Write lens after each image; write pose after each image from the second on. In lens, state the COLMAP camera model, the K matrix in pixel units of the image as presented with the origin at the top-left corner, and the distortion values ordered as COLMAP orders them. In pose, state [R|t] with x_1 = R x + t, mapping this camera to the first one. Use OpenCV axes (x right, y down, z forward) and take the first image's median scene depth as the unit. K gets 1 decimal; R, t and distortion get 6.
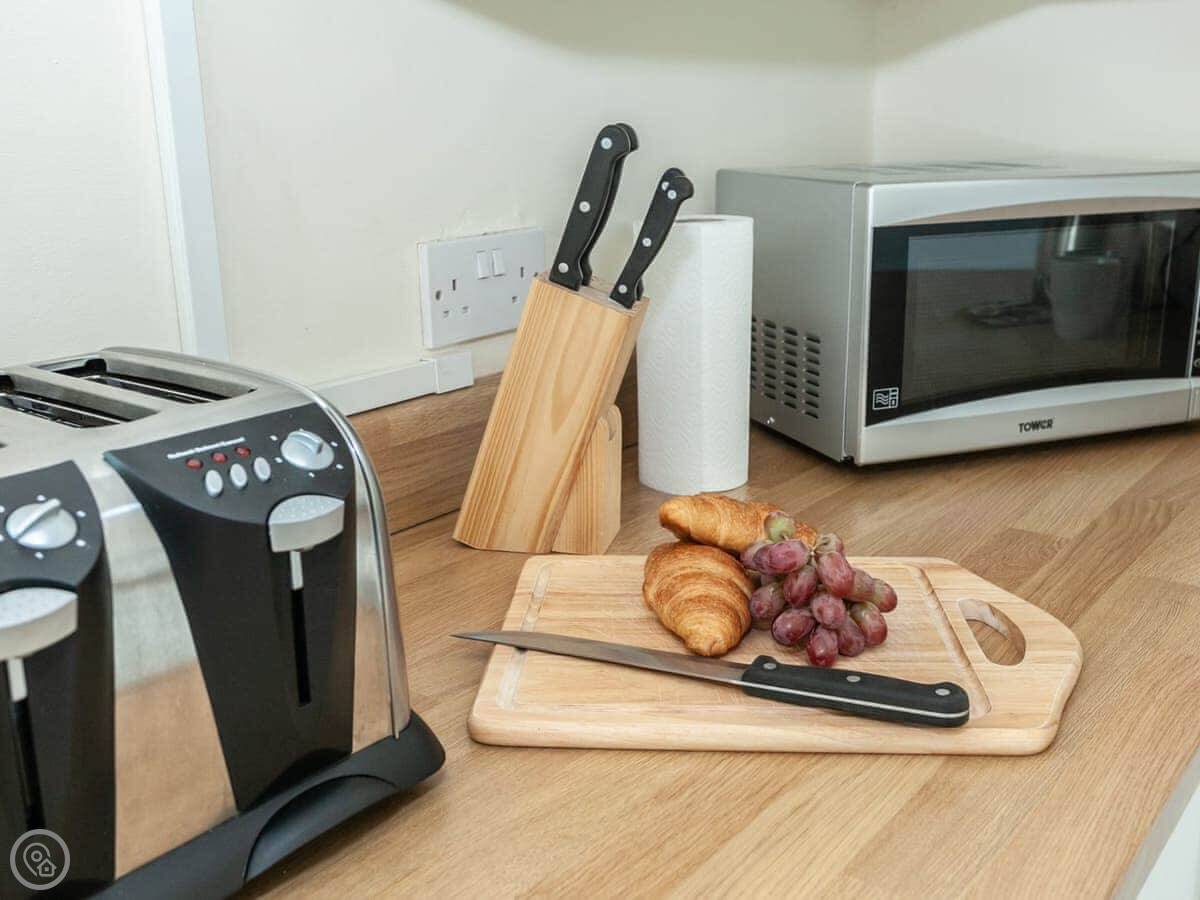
lens RADIAL K [[1231.0, 0, 600.0], [0, 1231.0, 450.0], [0, 0, 1]] dist [0.010681, 0.010077]
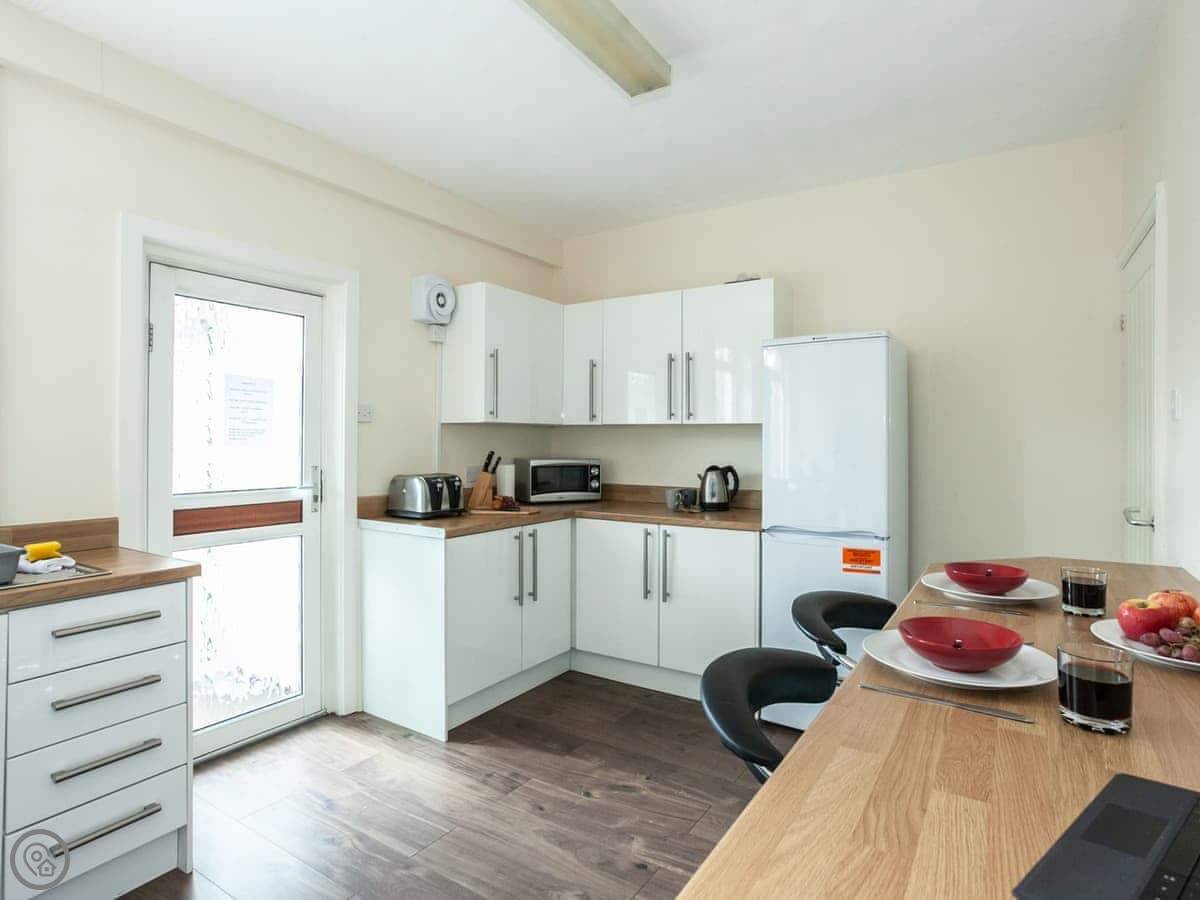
lens RADIAL K [[649.8, 0, 602.0], [0, 649.8, 432.4], [0, 0, 1]] dist [-0.063811, 0.039266]
pose [[0.995958, 0.024613, 0.086388, 0.348701], [-0.000149, 0.962180, -0.272415, 0.742732], [-0.089825, 0.271301, 0.958294, -3.047937]]
